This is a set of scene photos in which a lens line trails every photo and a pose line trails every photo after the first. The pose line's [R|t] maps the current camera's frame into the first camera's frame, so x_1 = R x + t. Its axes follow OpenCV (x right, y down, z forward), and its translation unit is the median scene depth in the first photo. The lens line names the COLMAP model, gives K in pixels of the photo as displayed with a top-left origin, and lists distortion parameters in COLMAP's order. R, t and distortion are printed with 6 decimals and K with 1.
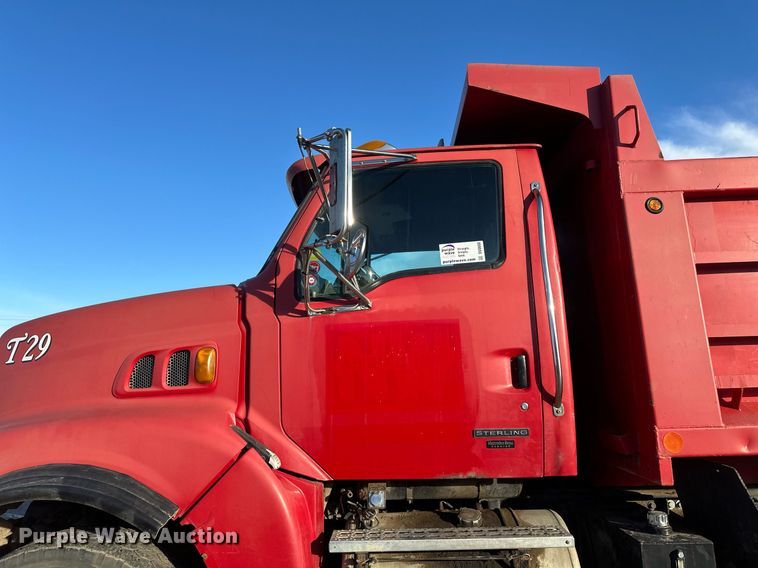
lens RADIAL K [[555.6, 0, 384.0], [0, 555.6, 278.9], [0, 0, 1]] dist [0.063038, -0.075778]
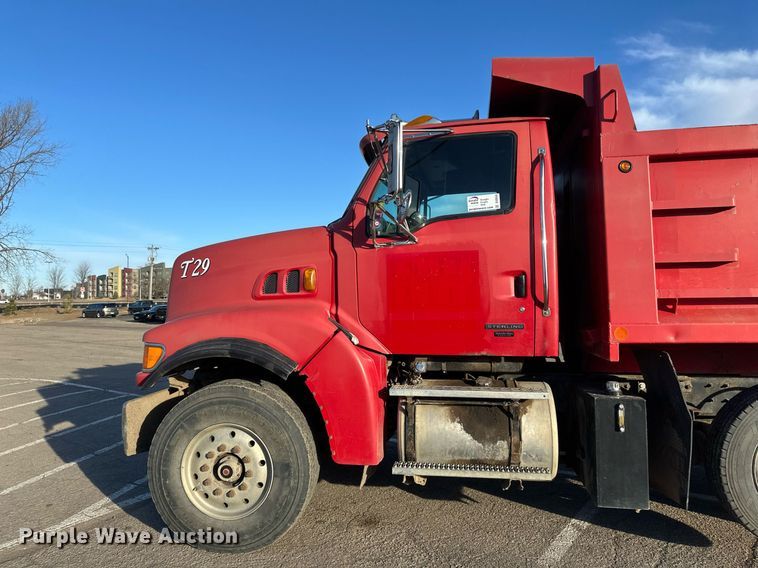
lens RADIAL K [[555.6, 0, 380.0], [0, 555.6, 285.1], [0, 0, 1]] dist [0.063038, -0.075778]
pose [[0.990671, 0.010516, -0.135871, 0.080160], [0.008719, 0.990084, 0.140205, -0.042865], [0.135998, -0.140082, 0.980756, -0.469853]]
